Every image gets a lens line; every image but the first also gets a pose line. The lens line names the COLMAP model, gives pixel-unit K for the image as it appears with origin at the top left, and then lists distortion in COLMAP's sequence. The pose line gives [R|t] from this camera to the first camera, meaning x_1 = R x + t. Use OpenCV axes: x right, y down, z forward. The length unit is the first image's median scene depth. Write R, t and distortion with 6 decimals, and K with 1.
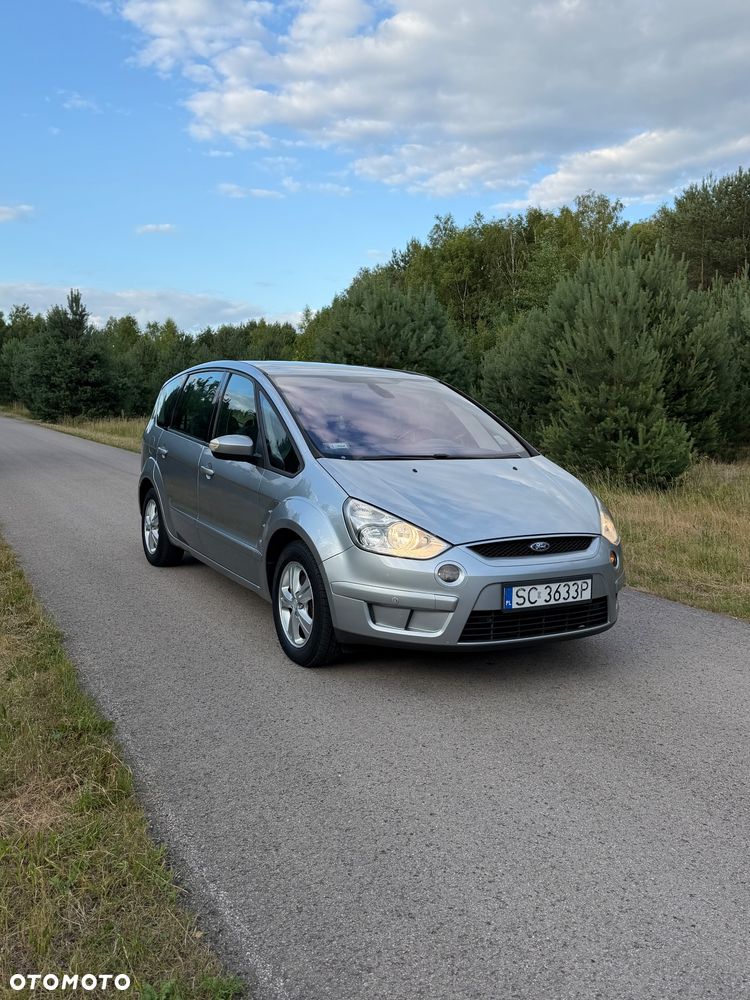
lens RADIAL K [[867.9, 0, 367.1], [0, 867.9, 488.4], [0, 0, 1]] dist [0.077875, -0.131825]
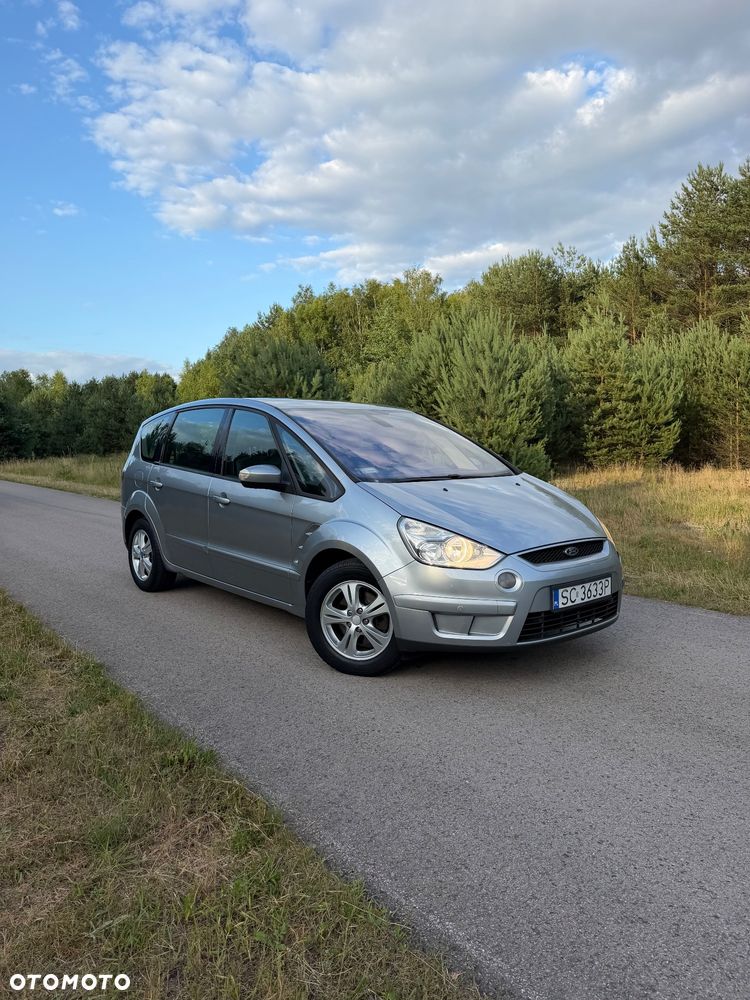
lens RADIAL K [[720.9, 0, 374.7], [0, 720.9, 497.4], [0, 0, 1]] dist [0.022667, -0.029589]
pose [[0.981200, -0.043148, 0.188108, -0.194471], [0.046470, 0.998831, -0.013283, -0.002083], [-0.187315, 0.021775, 0.982058, 0.112508]]
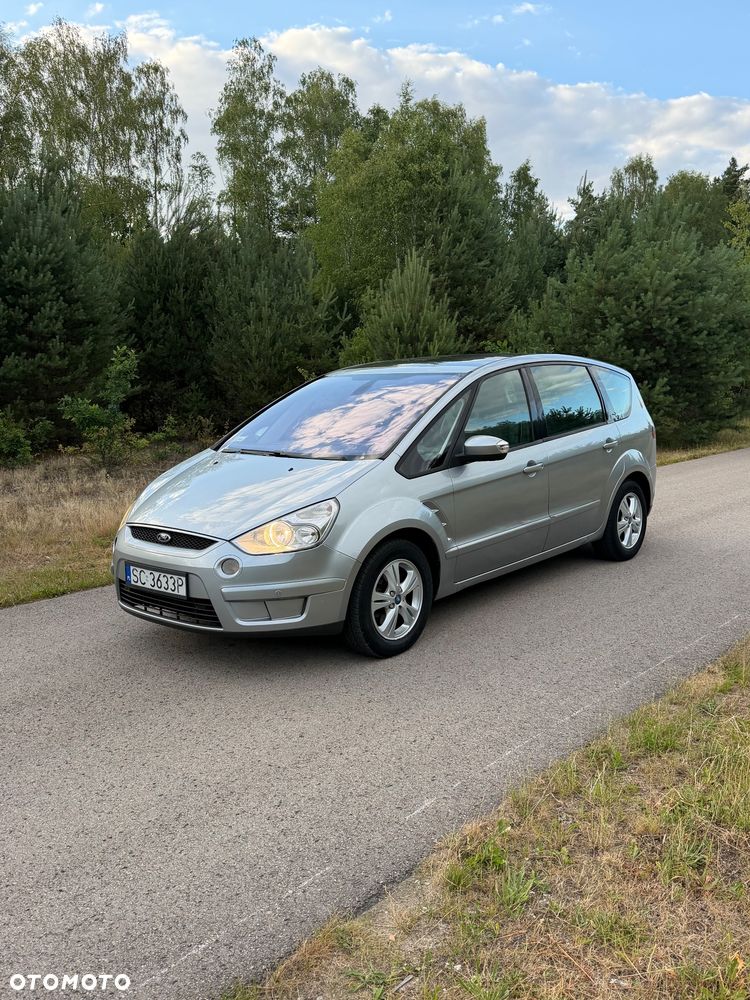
lens RADIAL K [[867.9, 0, 379.9], [0, 867.9, 506.2], [0, 0, 1]] dist [0.077875, -0.131825]
pose [[0.343982, 0.109223, -0.932602, 1.147417], [-0.062910, 0.993661, 0.093170, -0.081181], [0.936866, 0.026621, 0.348673, 0.755254]]
